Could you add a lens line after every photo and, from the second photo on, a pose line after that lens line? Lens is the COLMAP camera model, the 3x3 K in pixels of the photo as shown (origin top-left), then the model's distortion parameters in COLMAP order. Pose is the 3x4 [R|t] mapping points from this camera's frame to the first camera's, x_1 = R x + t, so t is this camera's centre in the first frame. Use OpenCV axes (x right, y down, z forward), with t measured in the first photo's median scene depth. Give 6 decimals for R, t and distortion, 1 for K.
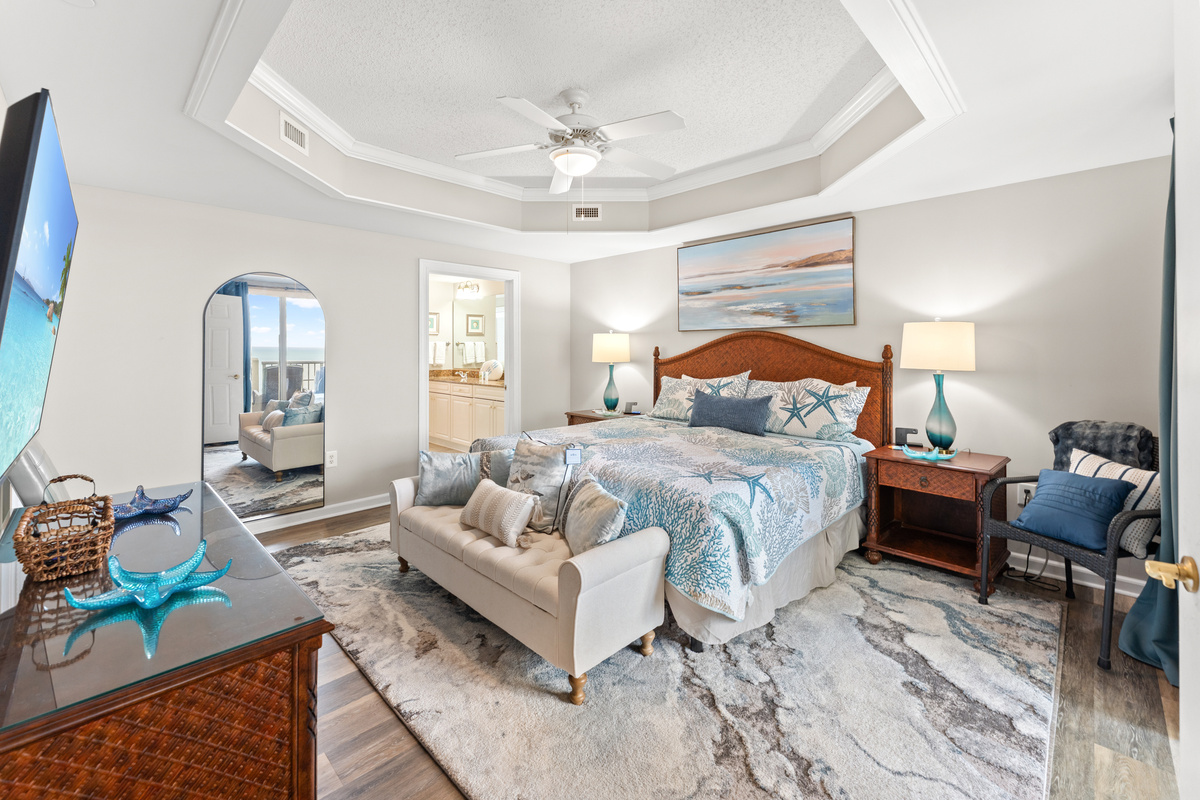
lens RADIAL K [[493.2, 0, 604.0], [0, 493.2, 346.7], [0, 0, 1]] dist [-0.000018, -0.000527]
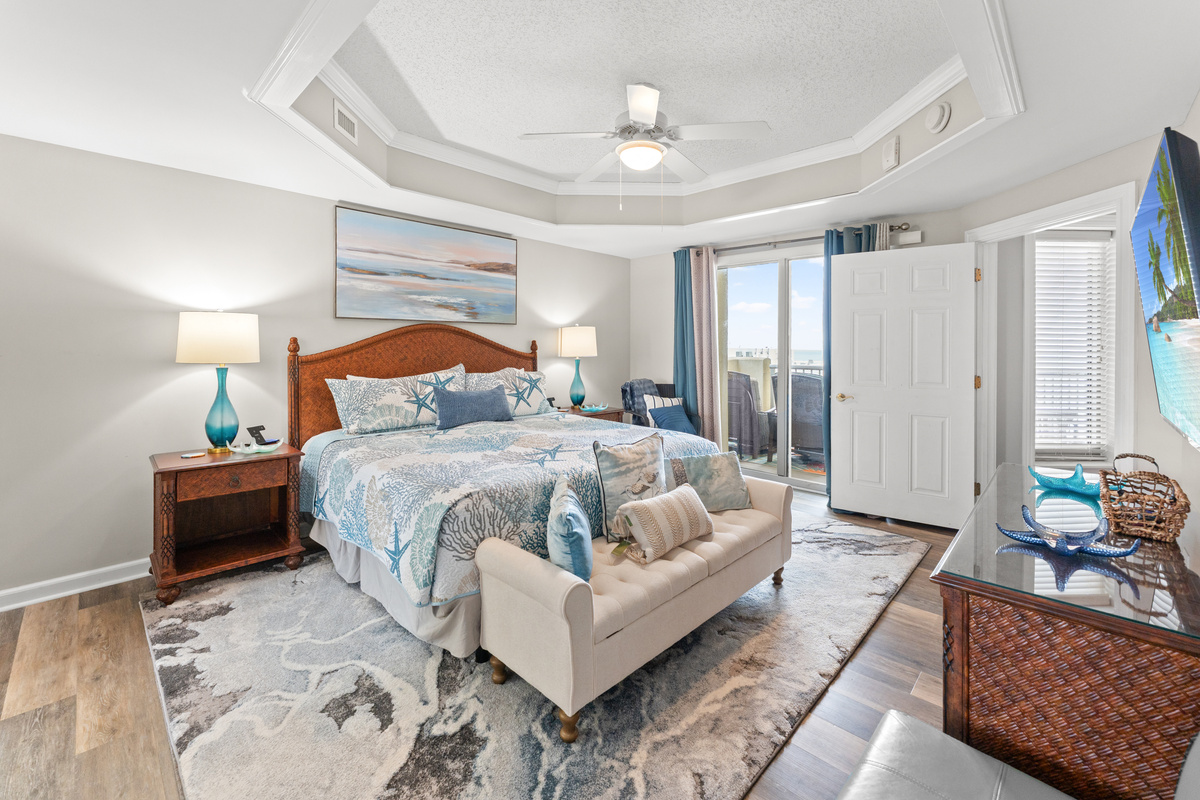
lens RADIAL K [[496.7, 0, 600.0], [0, 496.7, 343.6], [0, 0, 1]] dist [0.017746, -0.000083]
pose [[-0.001841, 0.002027, 0.999996, -0.698276], [-0.013636, 0.999905, -0.002051, 0.004957], [-0.999905, -0.013640, -0.001814, 0.695123]]
